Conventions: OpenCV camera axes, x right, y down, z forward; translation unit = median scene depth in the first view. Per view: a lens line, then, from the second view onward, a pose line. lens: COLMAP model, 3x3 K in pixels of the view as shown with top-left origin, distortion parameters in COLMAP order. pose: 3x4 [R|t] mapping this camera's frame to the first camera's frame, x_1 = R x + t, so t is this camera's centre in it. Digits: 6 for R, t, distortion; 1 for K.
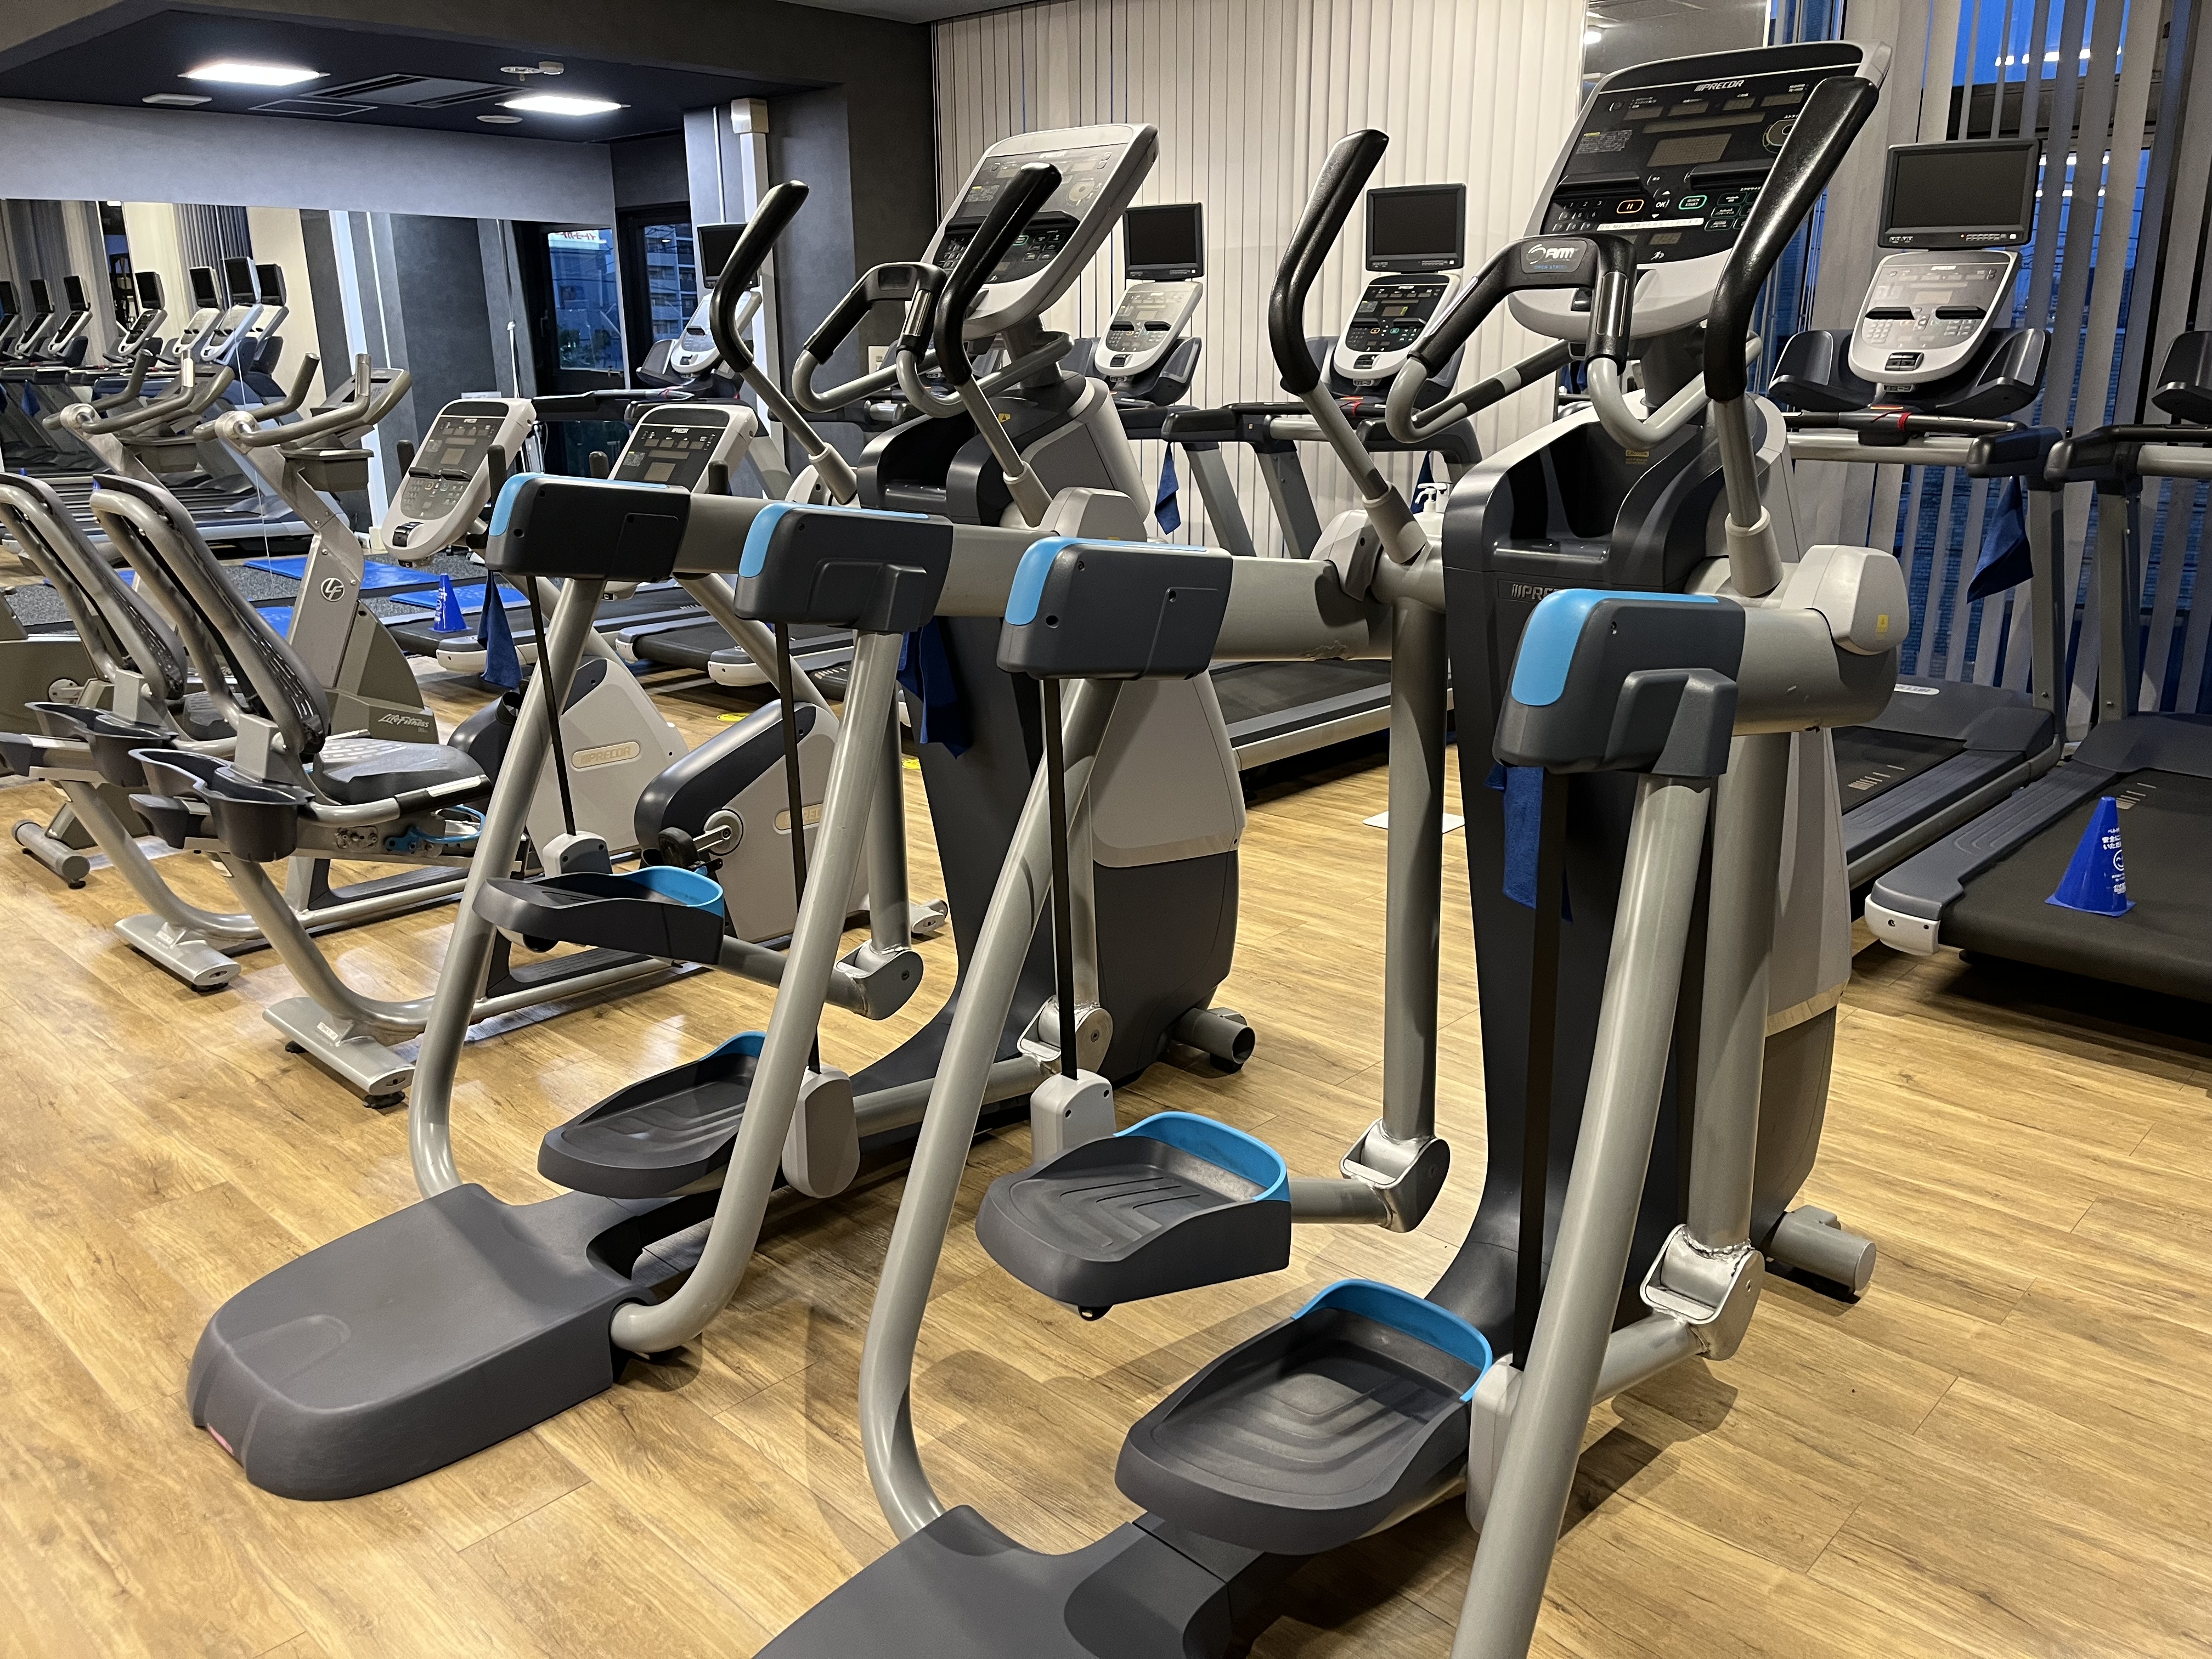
lens RADIAL K [[1683.6, 0, 1105.9], [0, 1683.6, 823.9], [0, 0, 1]] dist [0.067673, -0.048582]
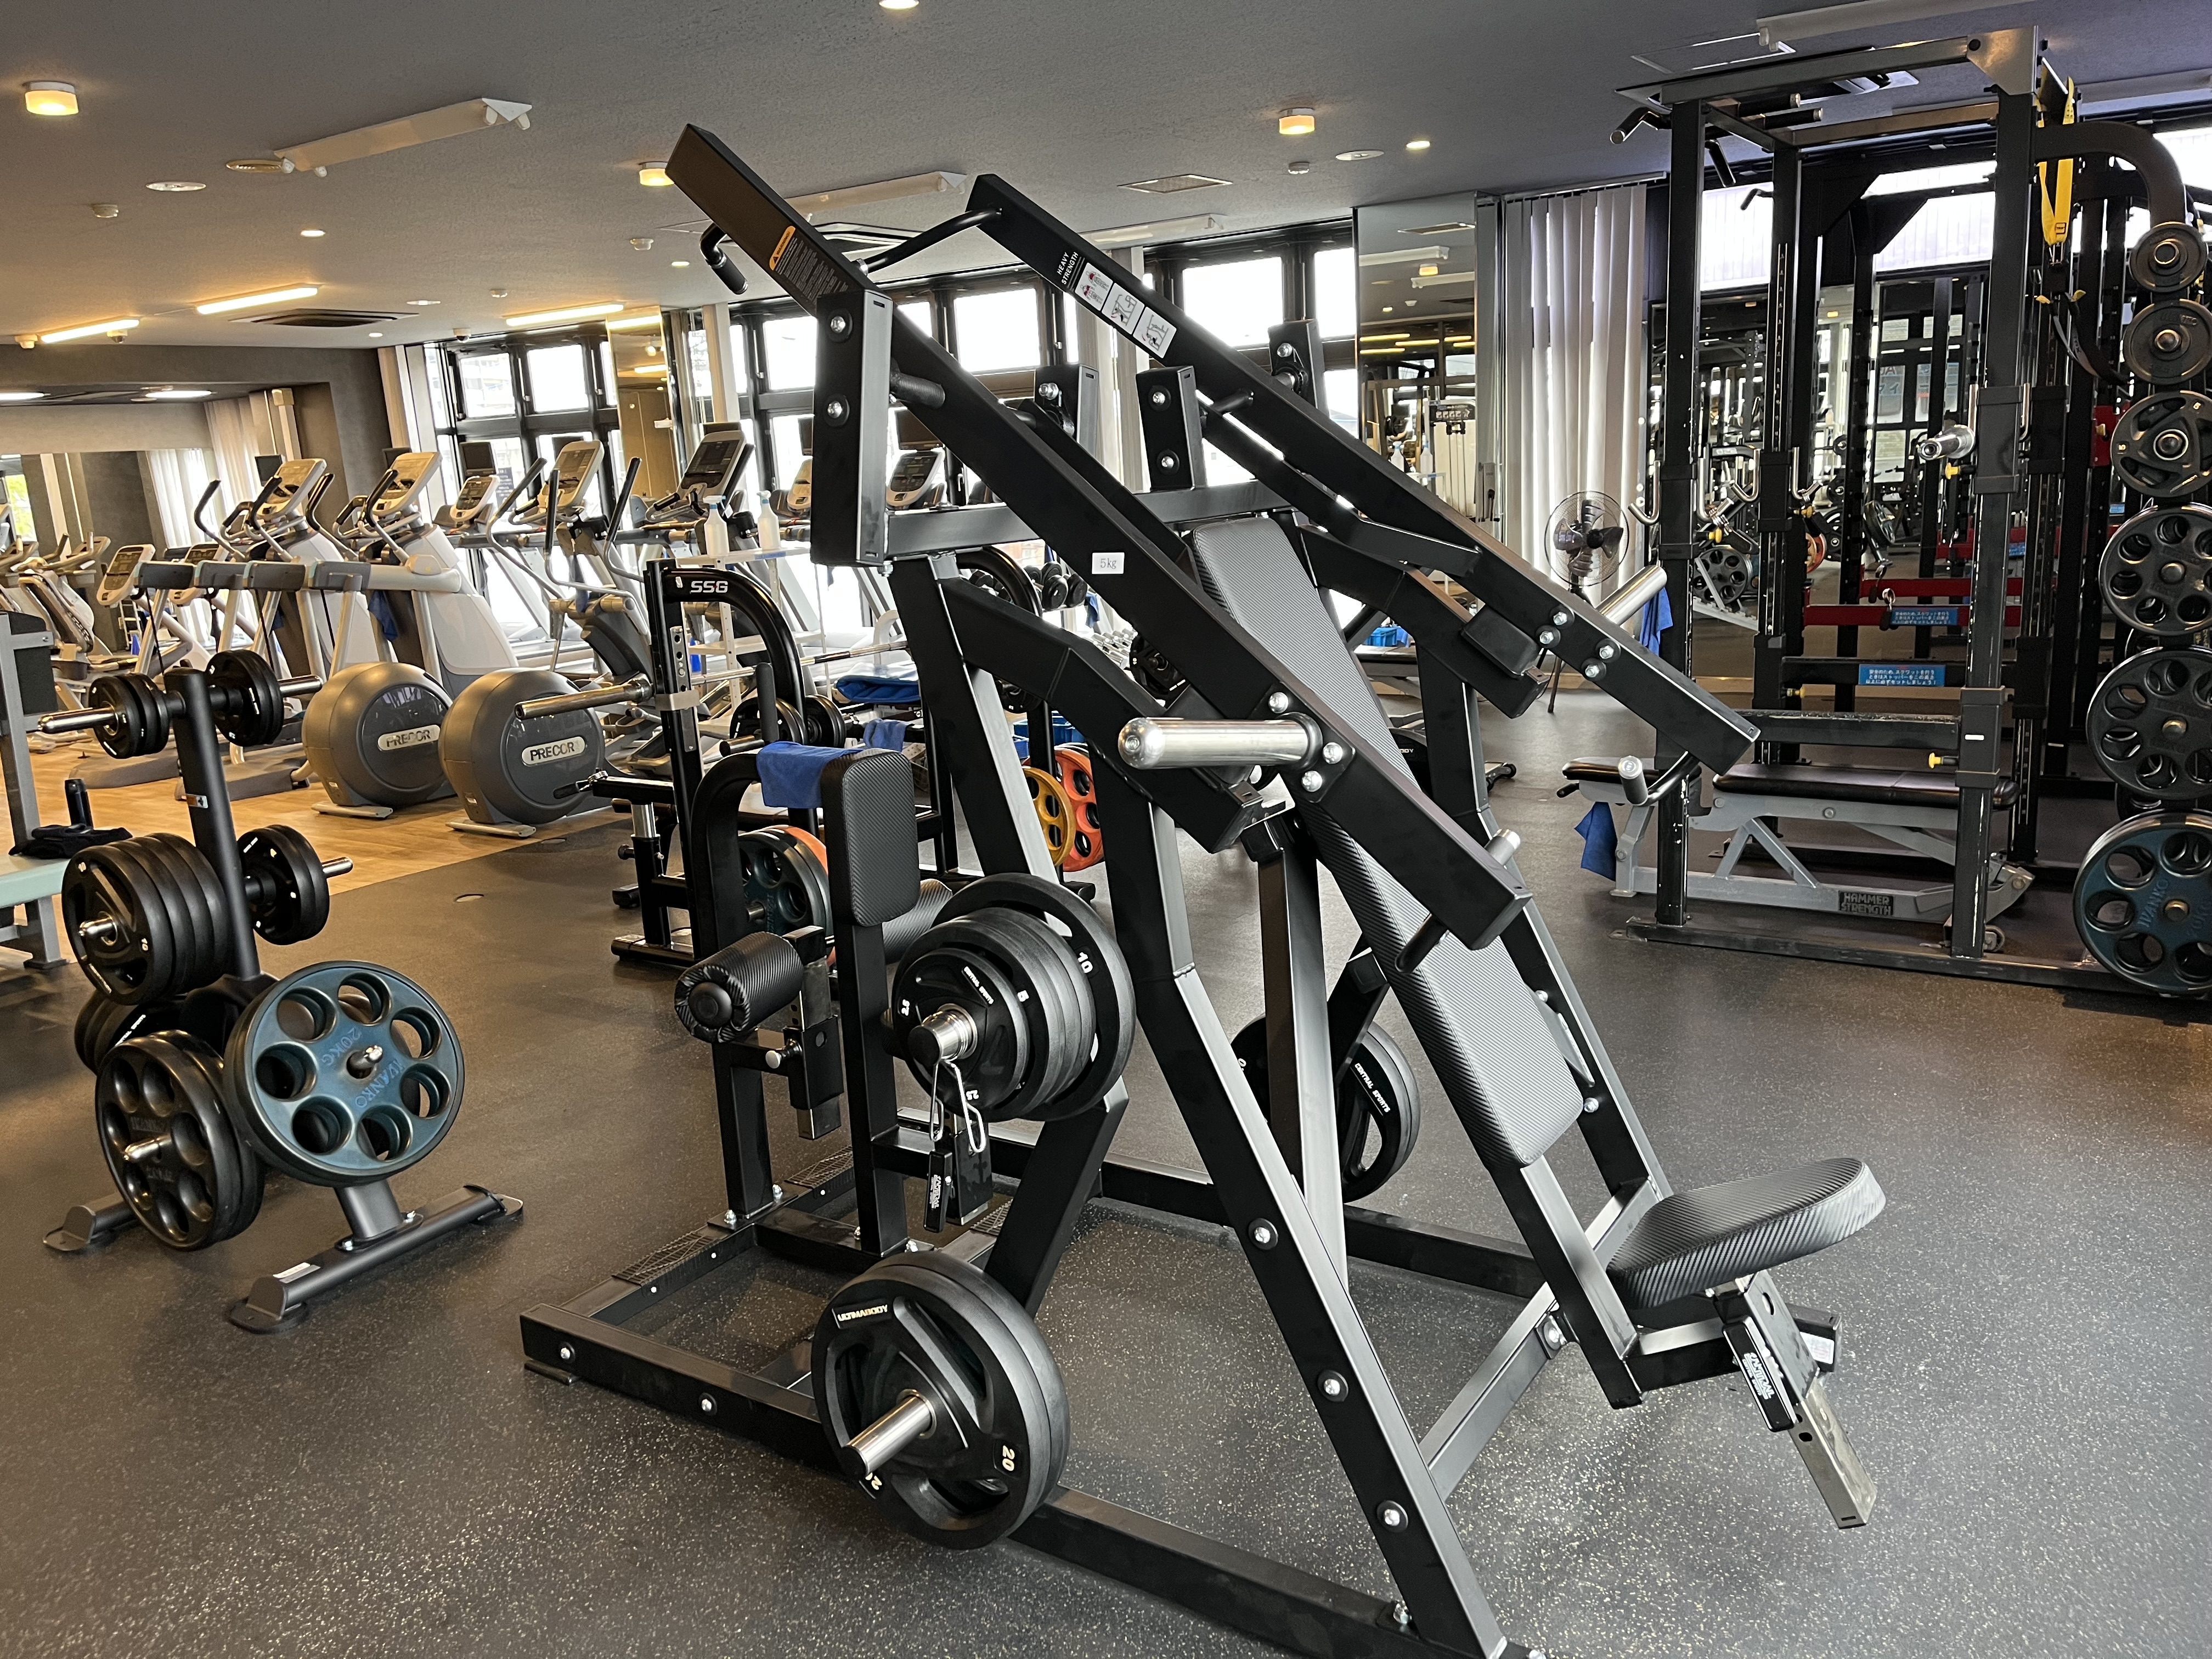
lens RADIAL K [[1683.6, 0, 1106.8], [0, 1683.6, 830.6], [0, 0, 1]] dist [0.067673, -0.048582]
pose [[0.985386, -0.087039, 0.146420, 0.687361], [0.096582, 0.993553, -0.059365, 0.488865], [-0.140309, 0.072639, 0.987440, -1.788108]]
